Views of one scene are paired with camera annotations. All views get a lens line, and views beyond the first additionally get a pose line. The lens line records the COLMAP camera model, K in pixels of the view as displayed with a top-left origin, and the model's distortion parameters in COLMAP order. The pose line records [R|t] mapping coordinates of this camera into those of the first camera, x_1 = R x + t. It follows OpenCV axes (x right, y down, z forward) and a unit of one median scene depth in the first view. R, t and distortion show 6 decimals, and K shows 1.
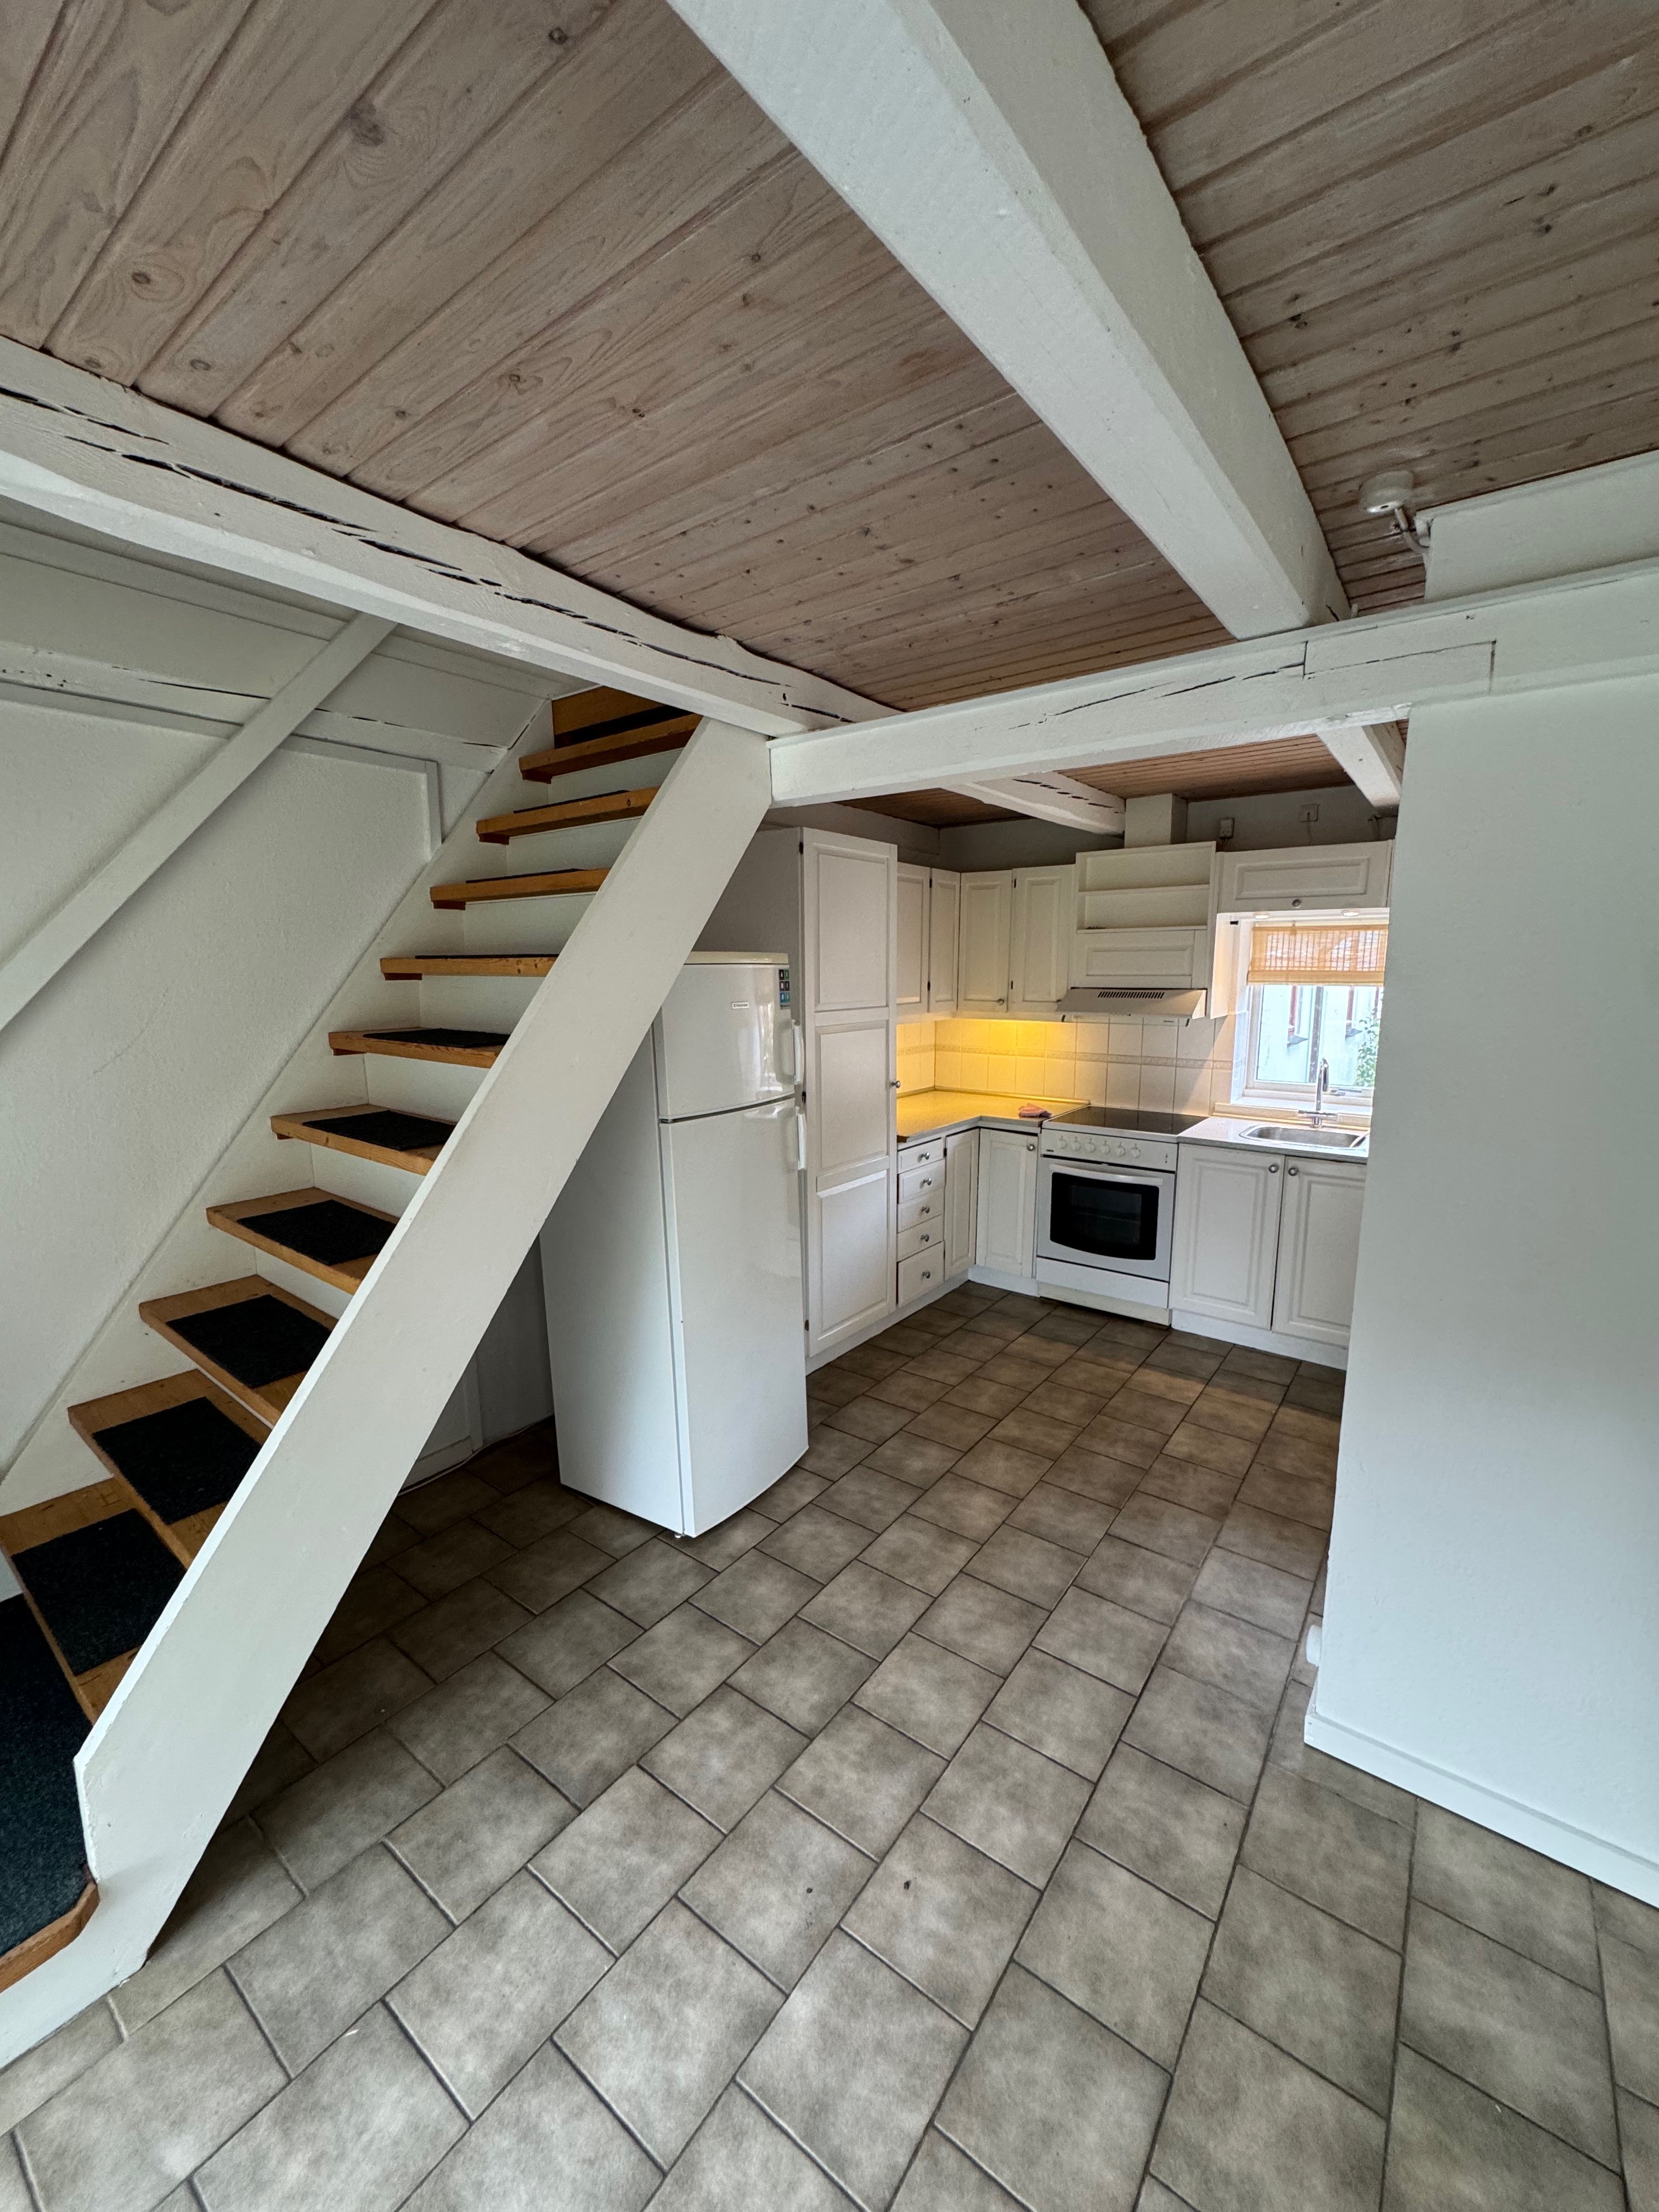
lens RADIAL K [[882.3, 0, 827.0], [0, 882.3, 1109.1], [0, 0, 1]] dist [0.000134, 0.000031]
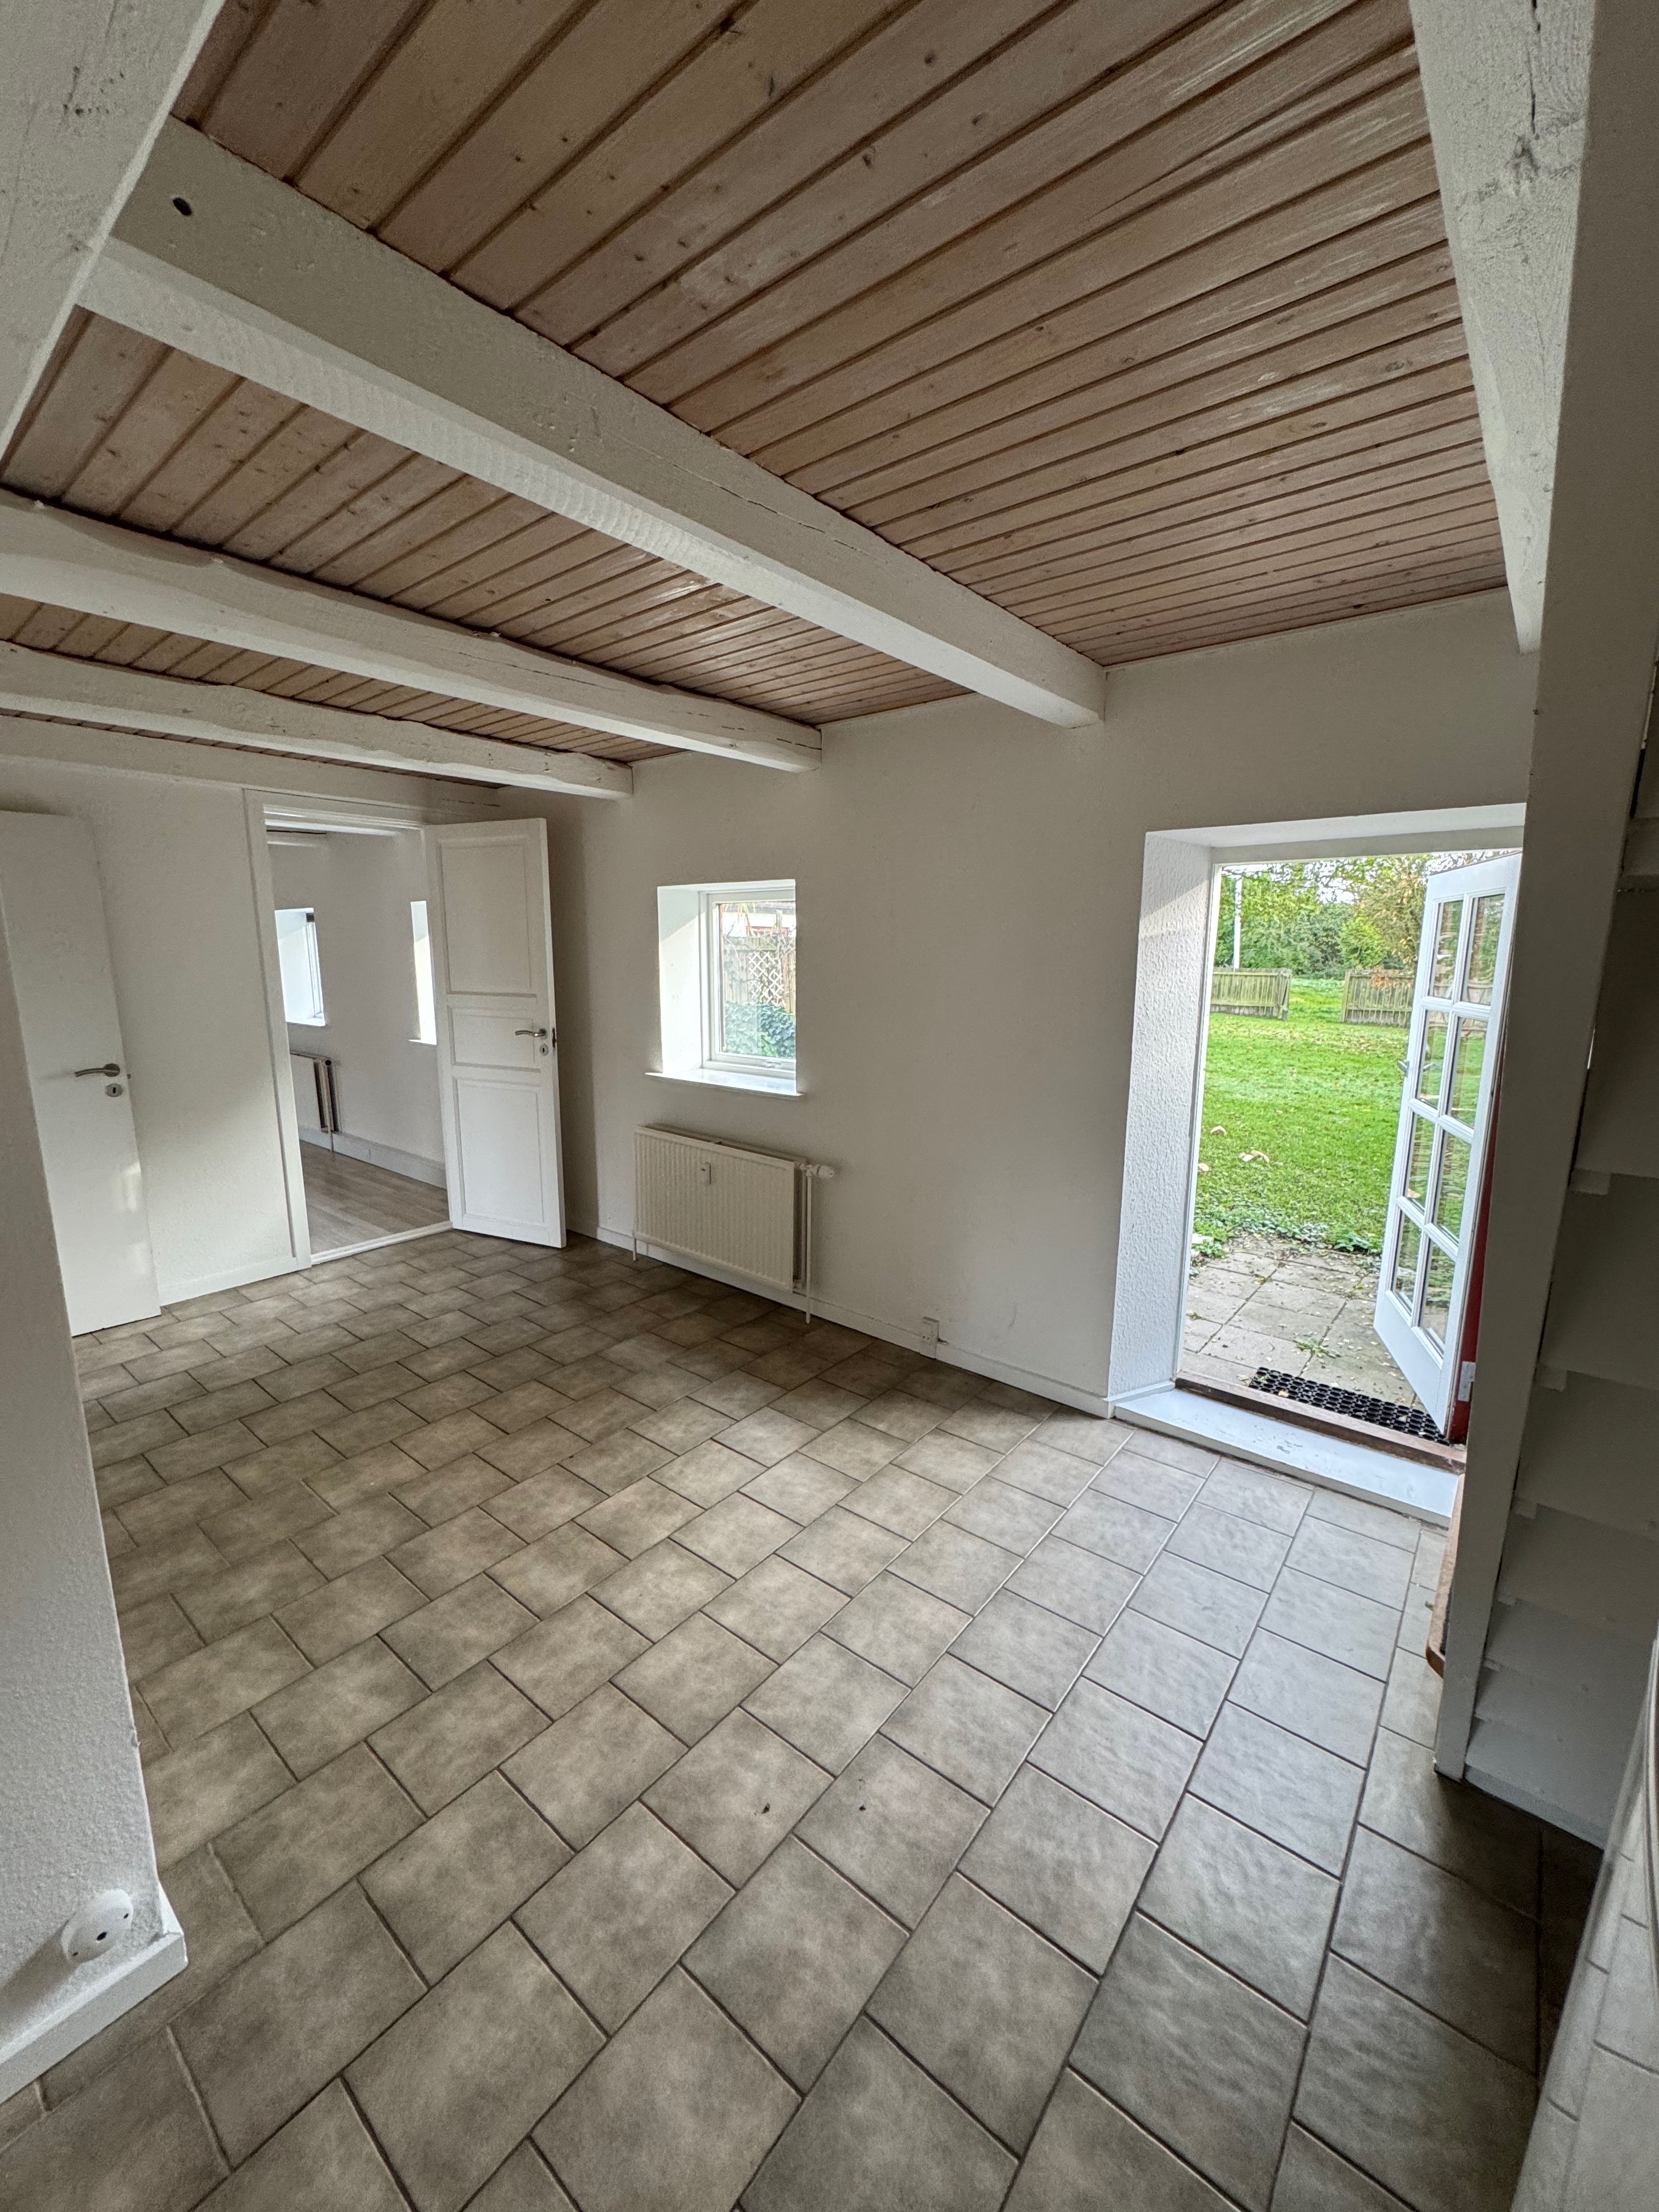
lens RADIAL K [[882.3, 0, 832.4], [0, 882.3, 1107.4], [0, 0, 1]] dist [0.000134, 0.000031]
pose [[-0.999521, -0.002519, 0.030861, -0.014434], [0.007987, 0.941981, 0.335572, -0.215693], [-0.029916, 0.335657, -0.941509, 1.617640]]
